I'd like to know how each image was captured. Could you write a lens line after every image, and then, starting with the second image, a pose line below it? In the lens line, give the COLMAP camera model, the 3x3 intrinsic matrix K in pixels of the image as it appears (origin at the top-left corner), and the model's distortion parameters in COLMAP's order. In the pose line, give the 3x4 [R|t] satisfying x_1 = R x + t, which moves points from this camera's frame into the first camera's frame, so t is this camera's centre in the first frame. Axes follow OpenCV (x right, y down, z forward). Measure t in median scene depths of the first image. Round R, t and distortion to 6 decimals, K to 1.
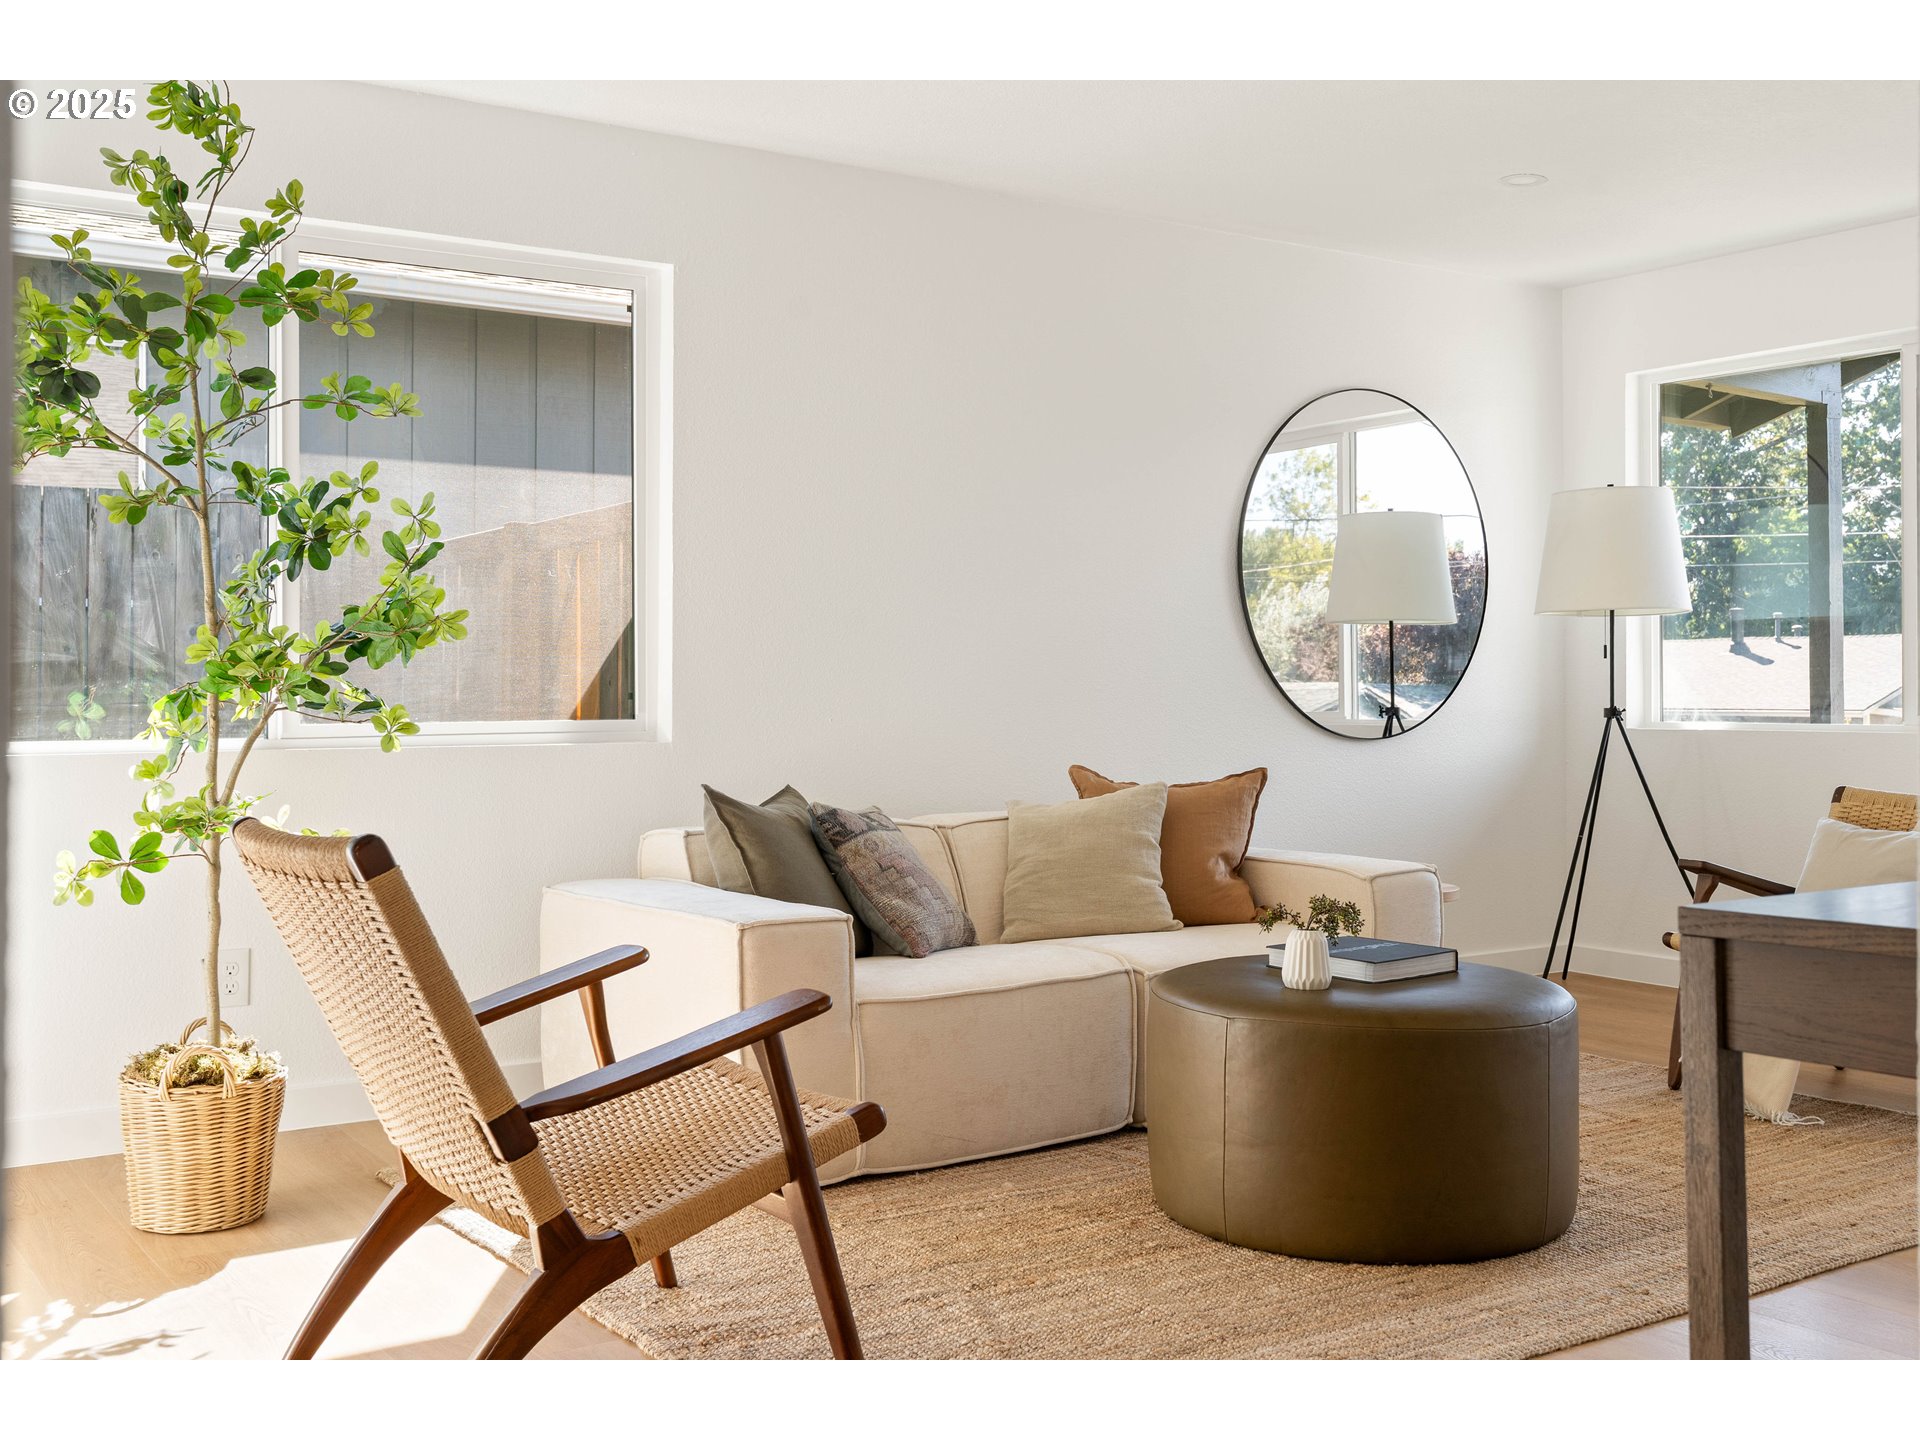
lens RADIAL K [[1878.1, 0, 960.0], [0, 1878.1, 708.0], [0, 0, 1]] dist [-0.017745, 0.000000]
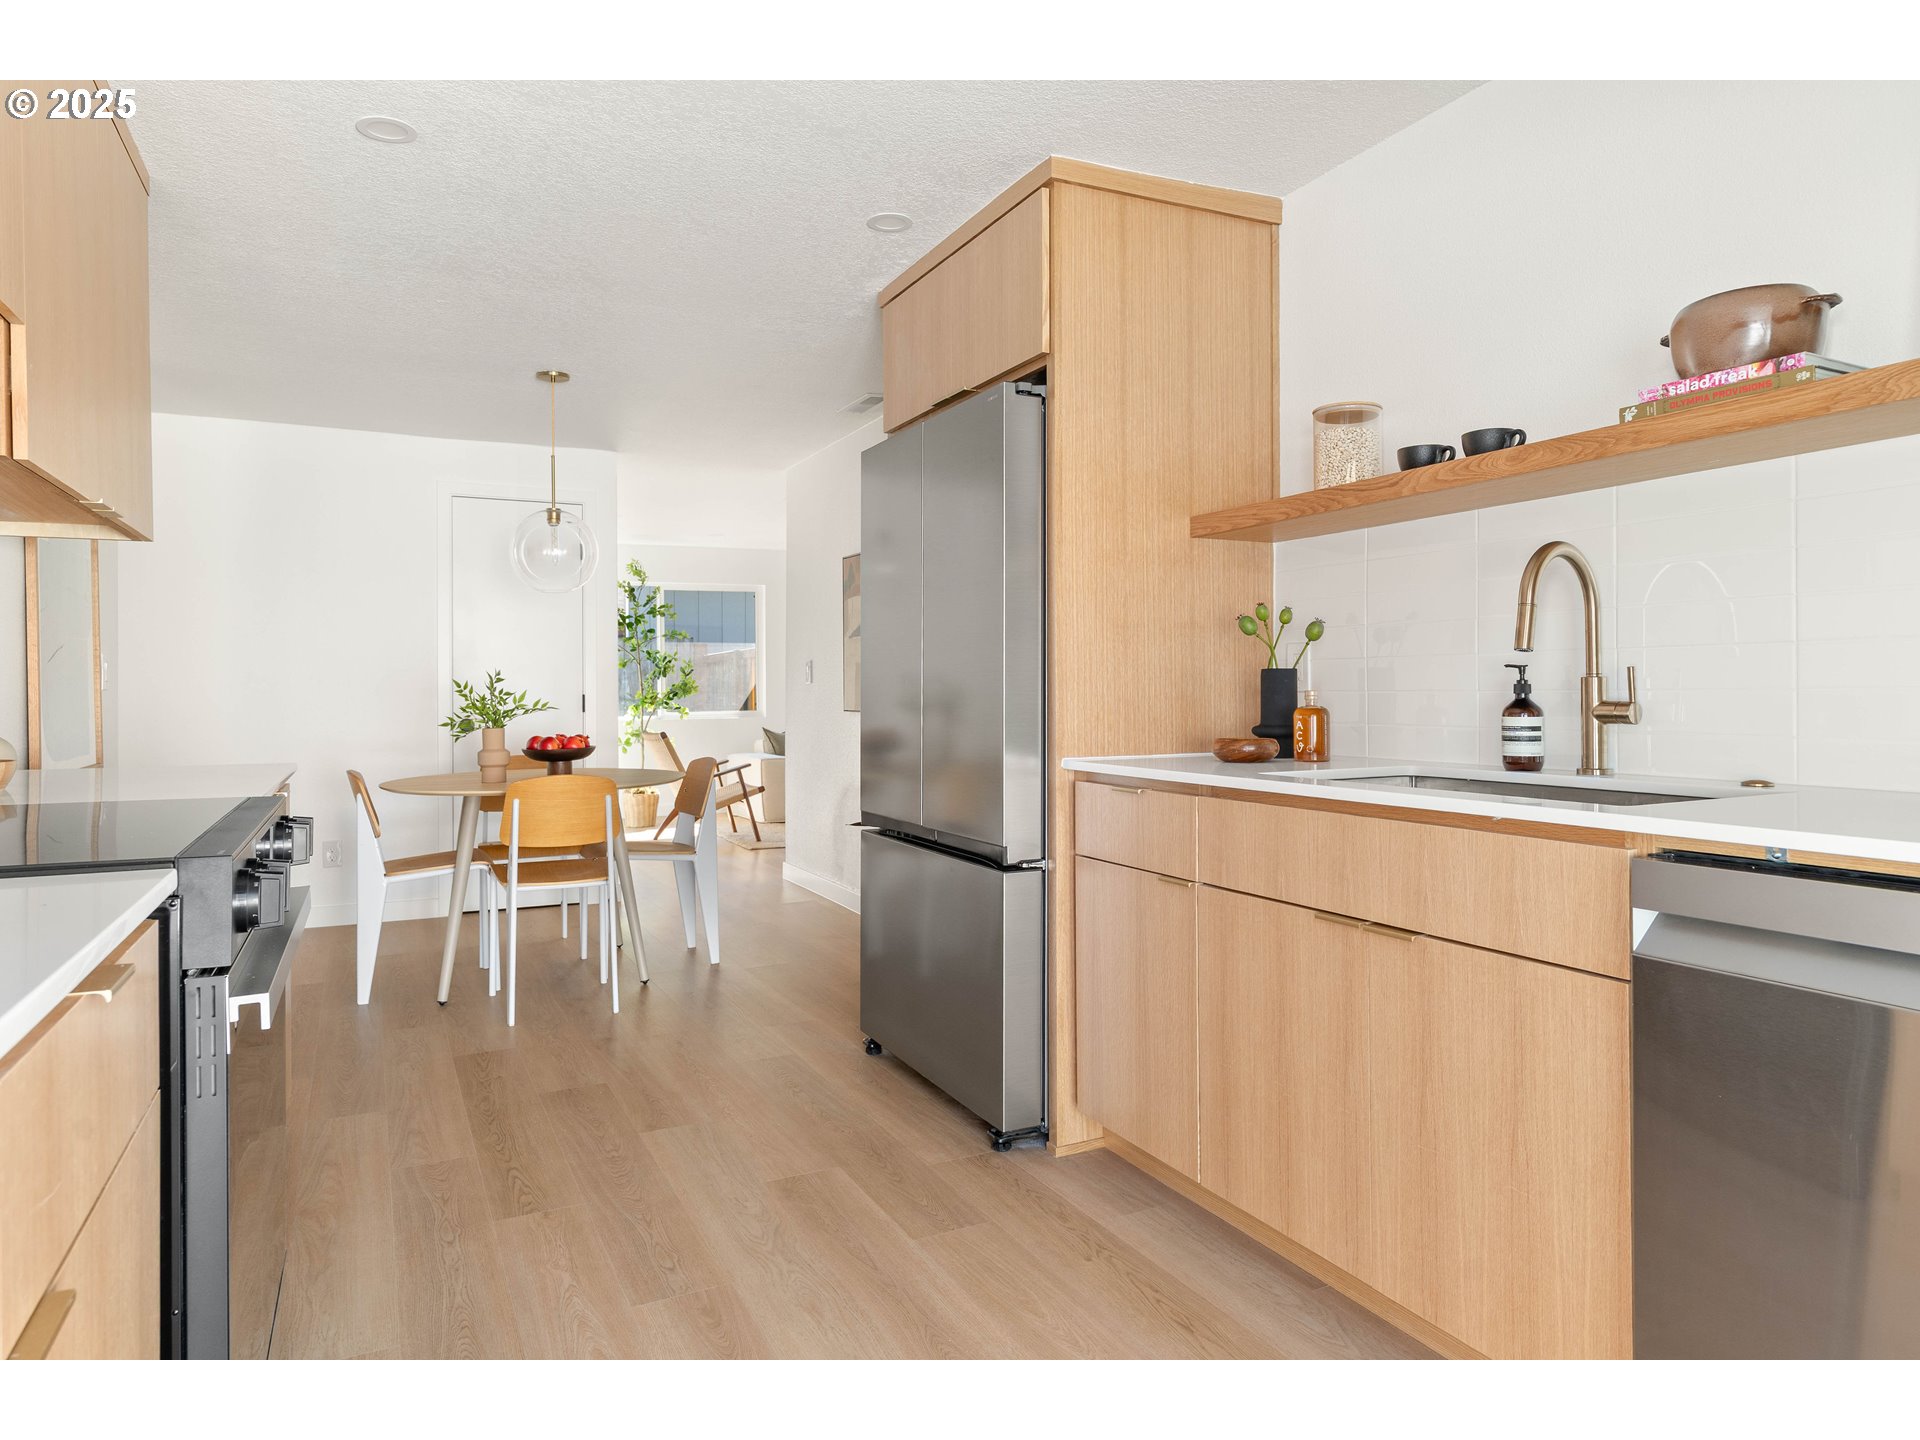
lens RADIAL K [[1231.2, 0, 960.6], [0, 1231.2, 721.7], [0, 0, 1]] dist [0.001690, 0.000060]
pose [[0.989027, -0.000595, -0.147732, 0.733969], [0.003643, 0.999786, 0.020363, -0.024632], [0.147688, -0.020678, 0.988818, -1.670662]]
